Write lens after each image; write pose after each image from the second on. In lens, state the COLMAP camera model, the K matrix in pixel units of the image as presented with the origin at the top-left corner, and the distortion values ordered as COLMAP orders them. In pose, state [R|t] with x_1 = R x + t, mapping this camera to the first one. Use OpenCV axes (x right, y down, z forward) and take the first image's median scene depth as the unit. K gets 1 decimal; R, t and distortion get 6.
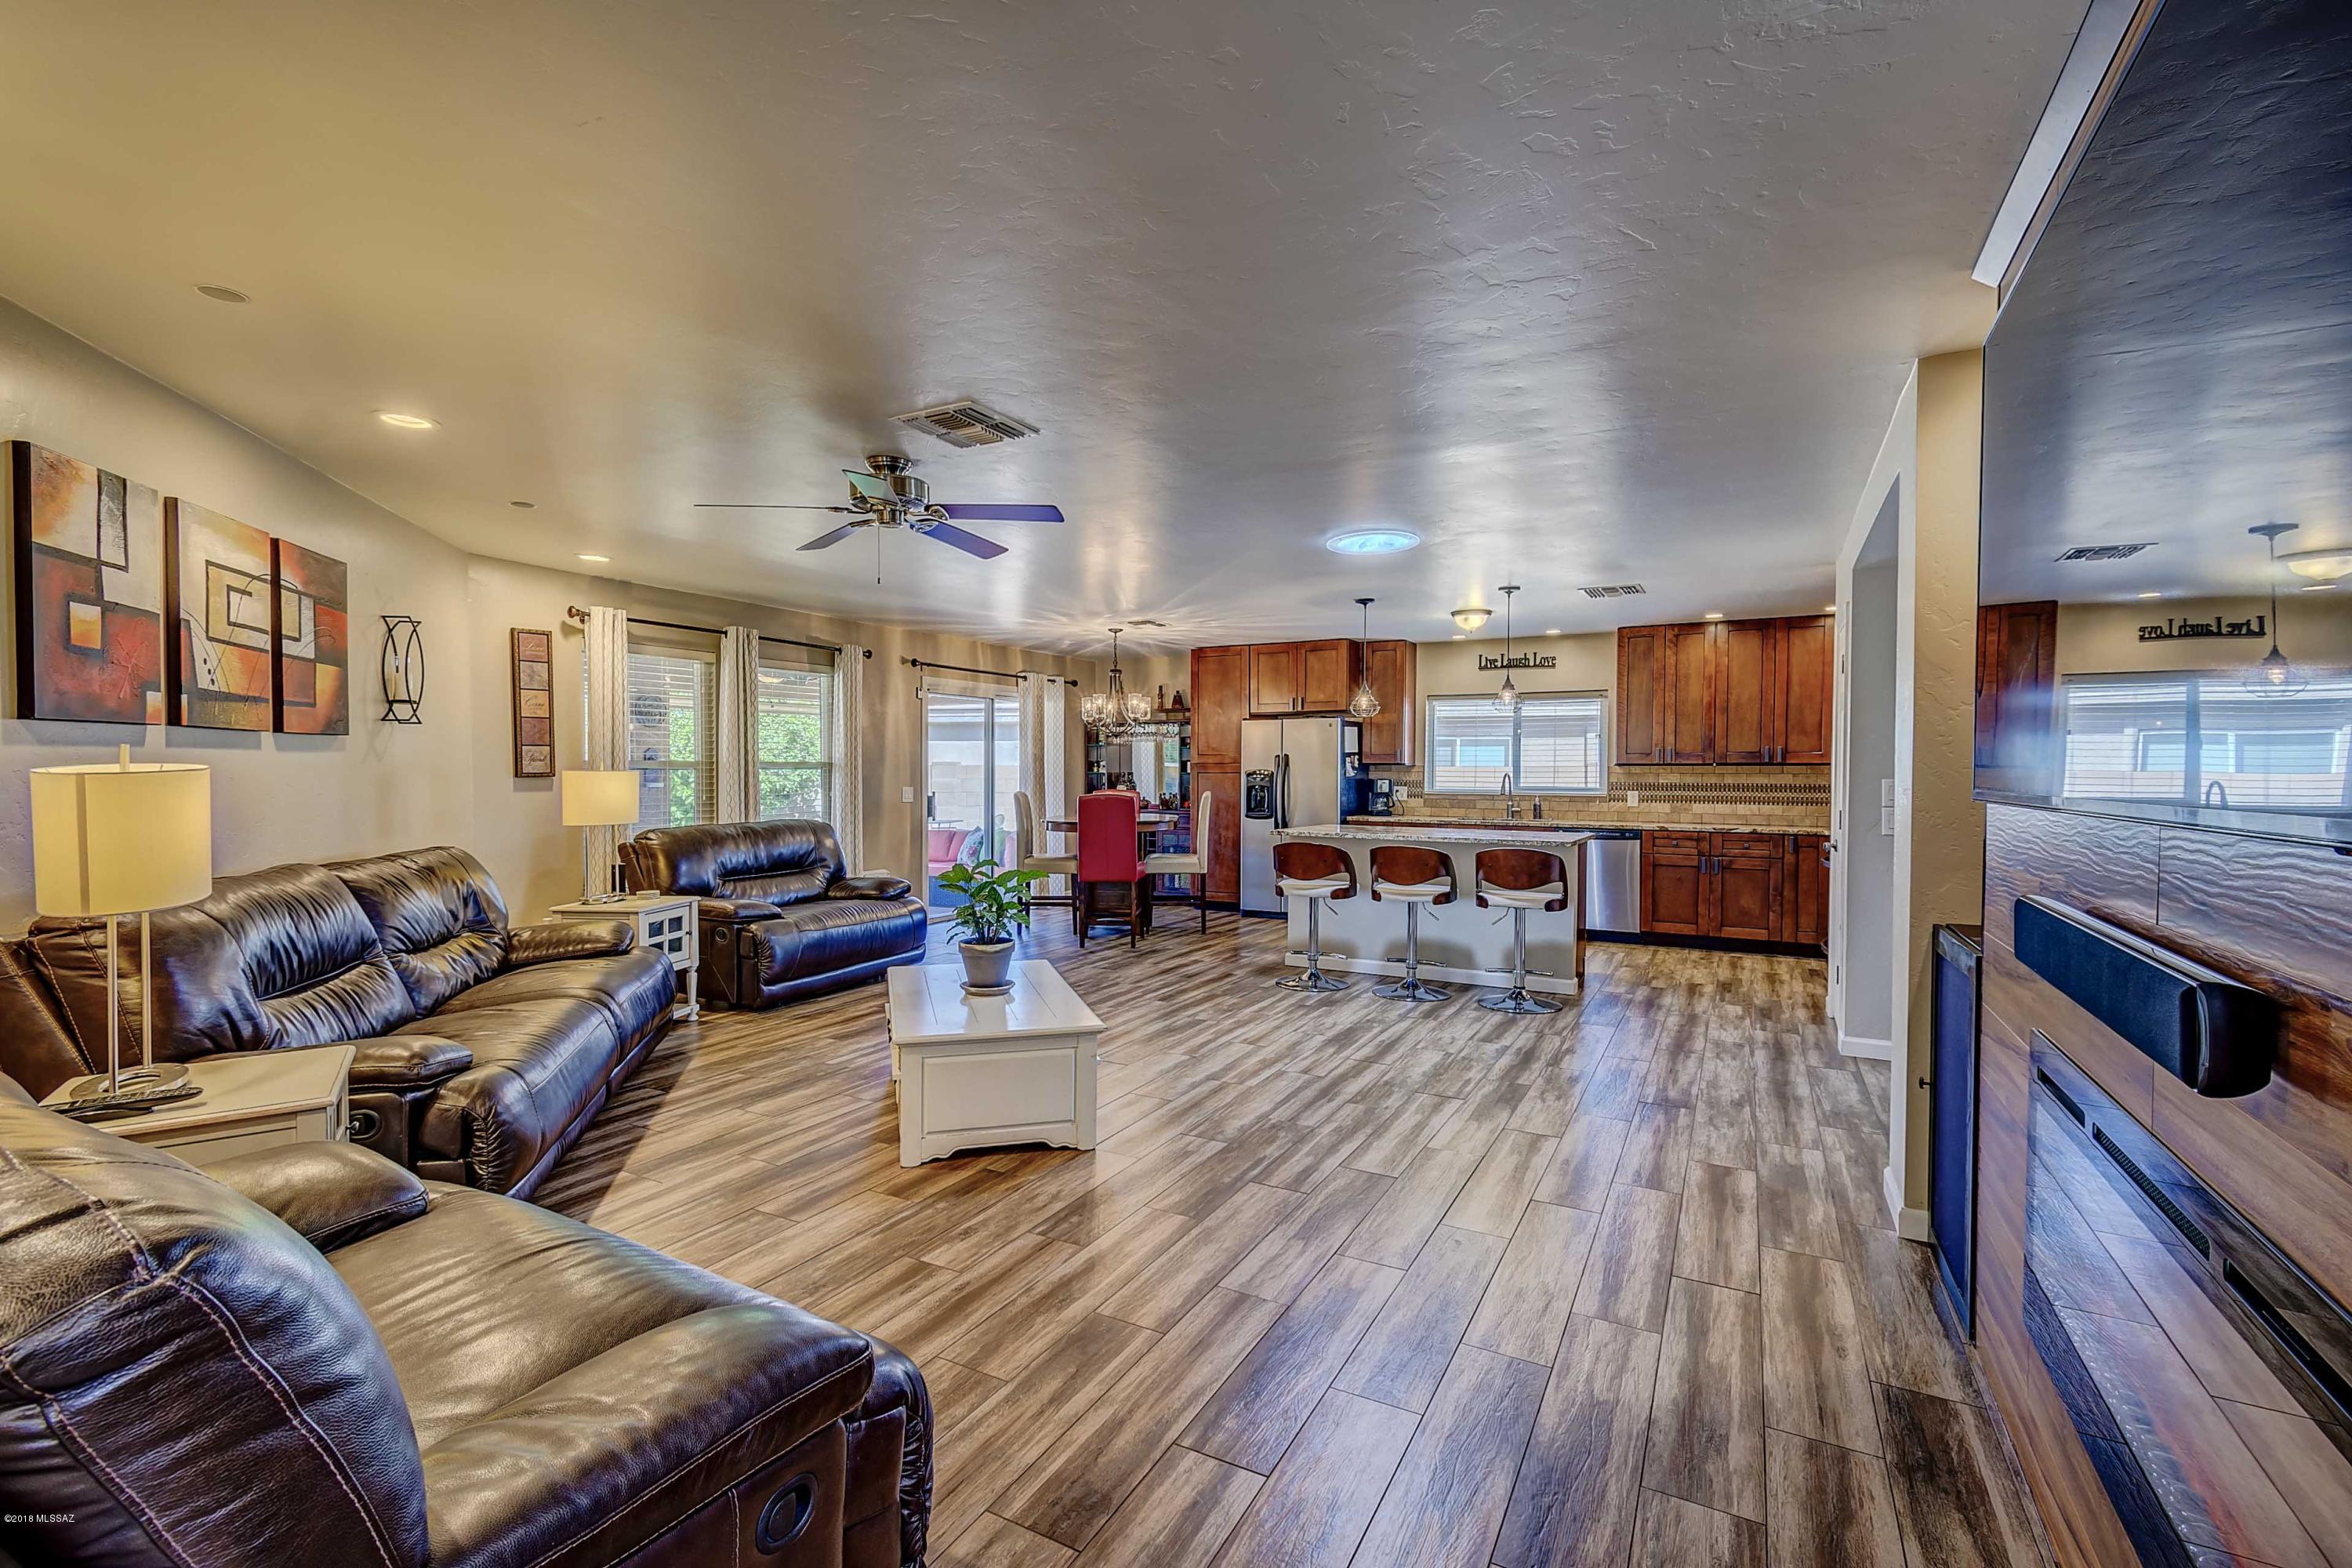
lens RADIAL K [[1050.5, 0, 1159.1], [0, 1050.5, 797.2], [0, 0, 1]] dist [0.016034, -0.004230]
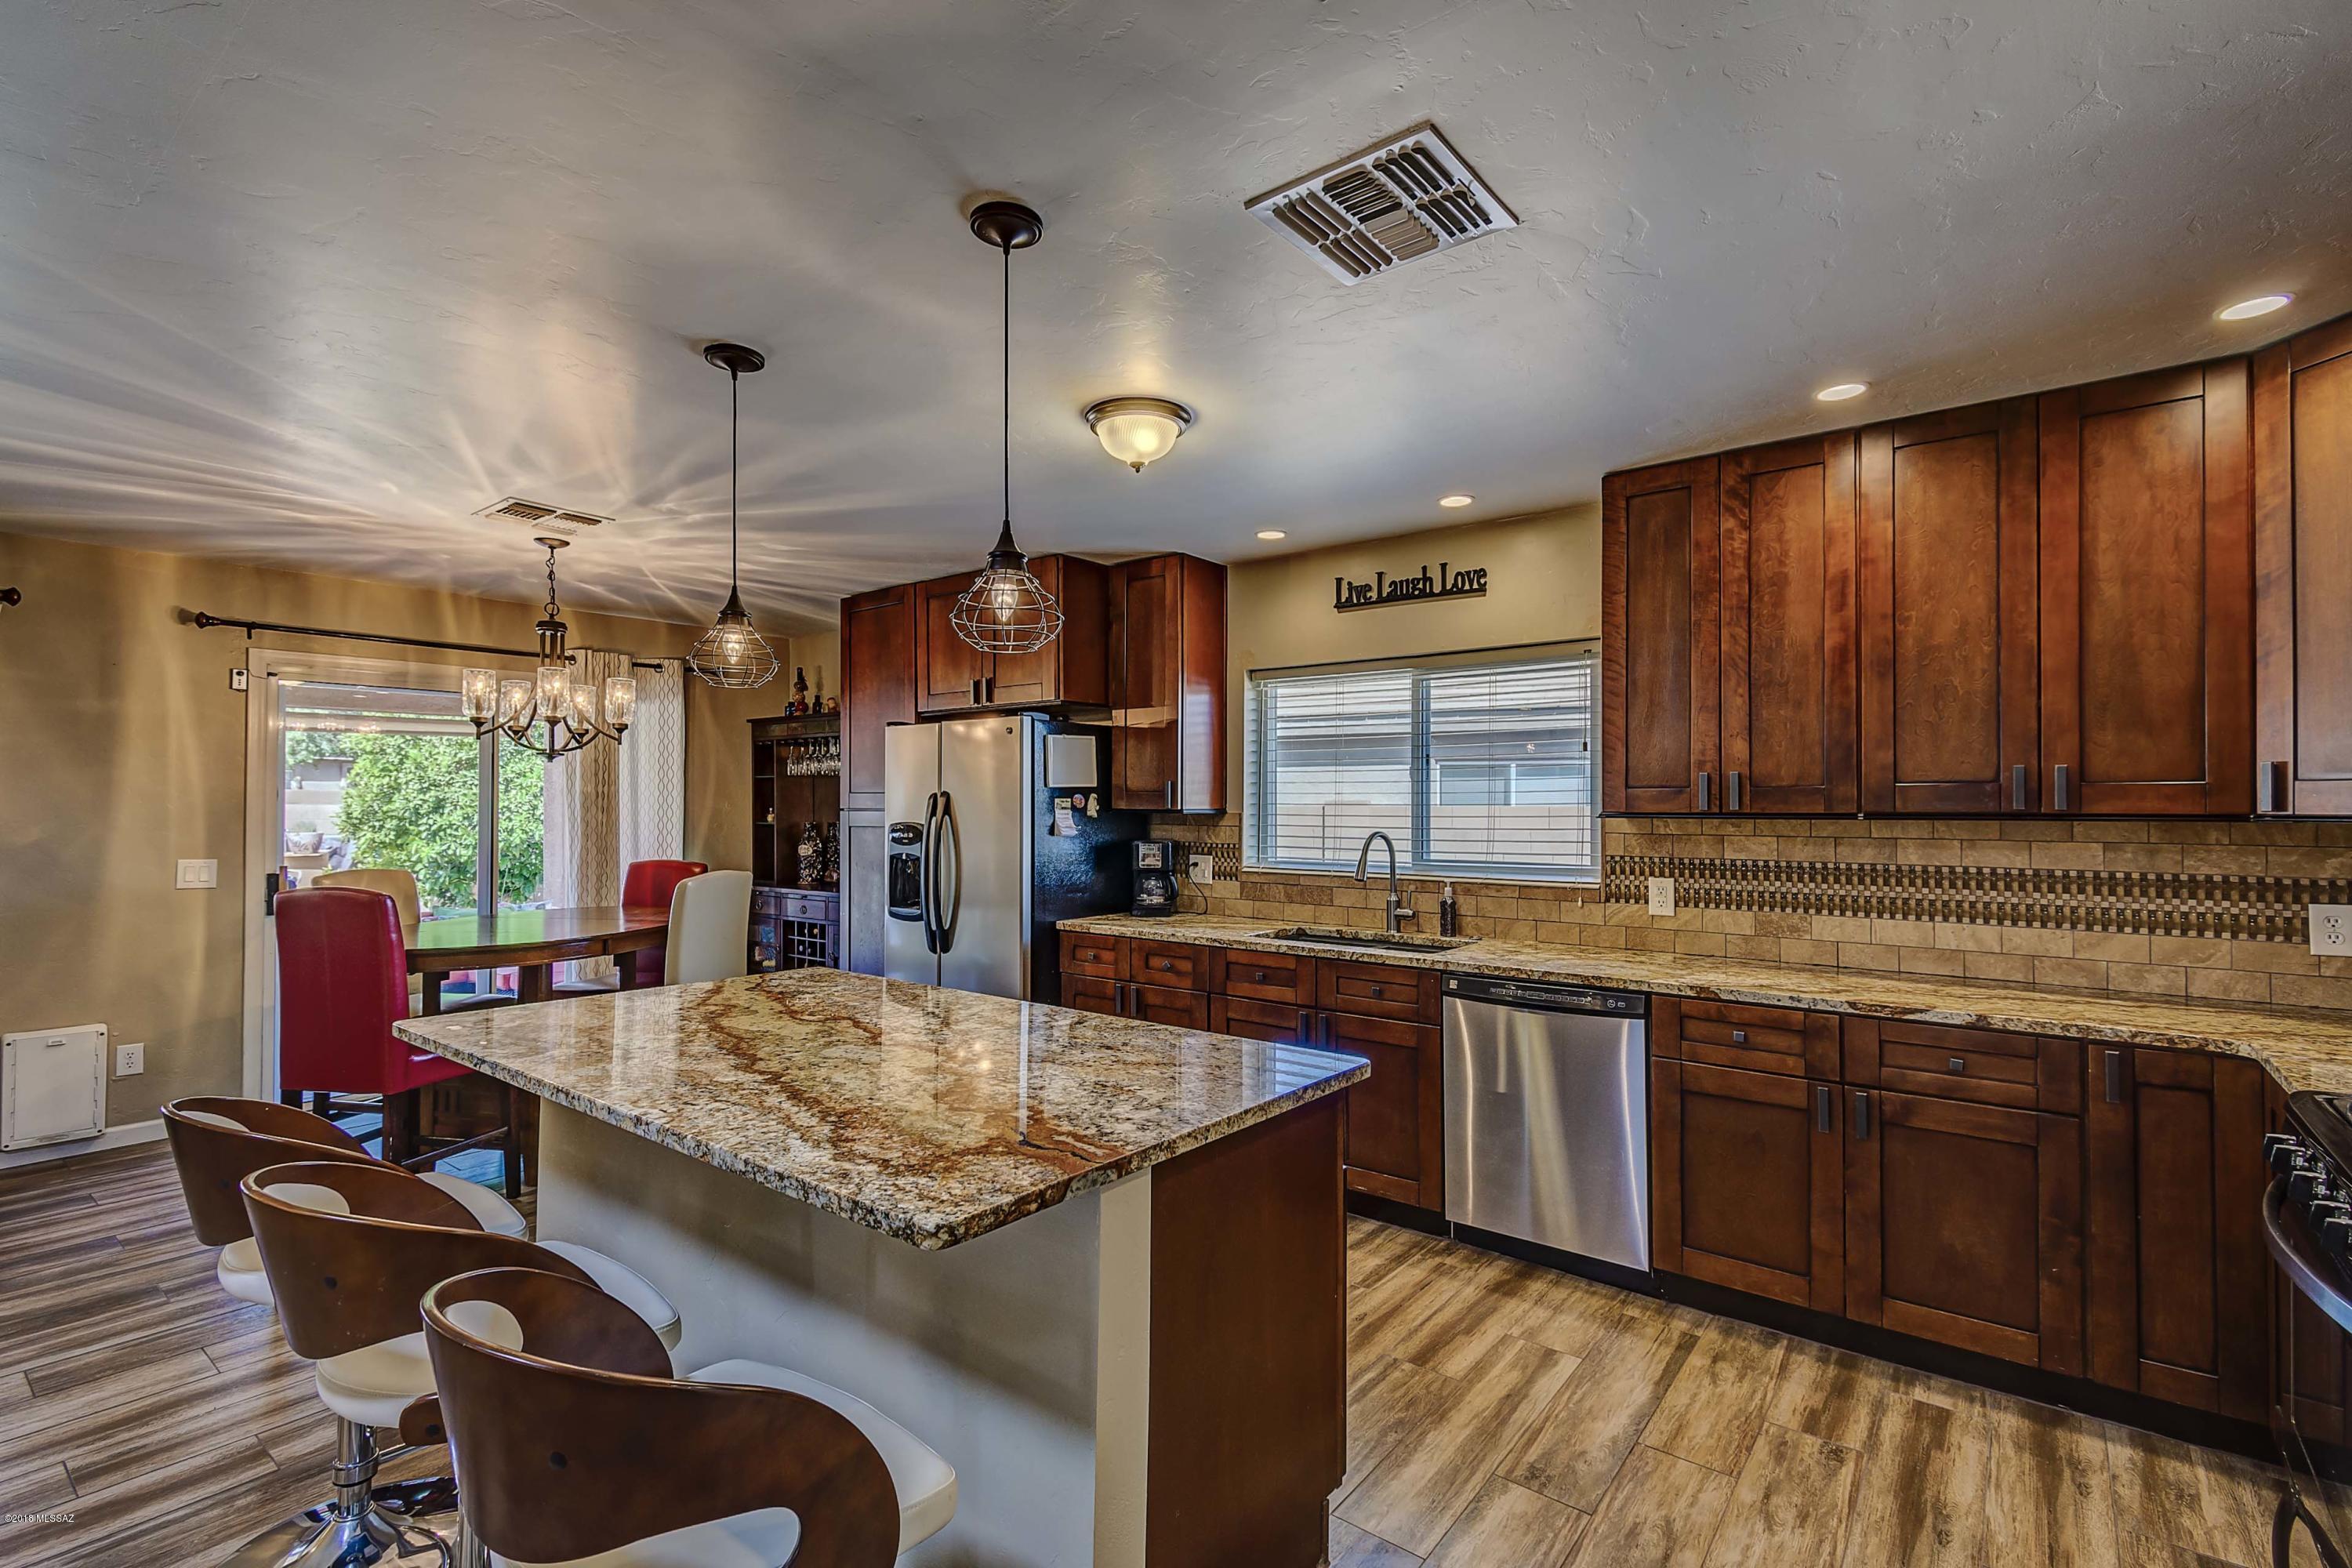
lens RADIAL K [[1050.5, 0, 1175.2], [0, 1050.5, 798.4], [0, 0, 1]] dist [0.016034, -0.004230]
pose [[0.987247, -0.002699, -0.159174, 0.340740], [-0.002570, 0.999456, -0.032885, -0.023838], [0.159176, 0.032875, 0.986703, 0.584045]]
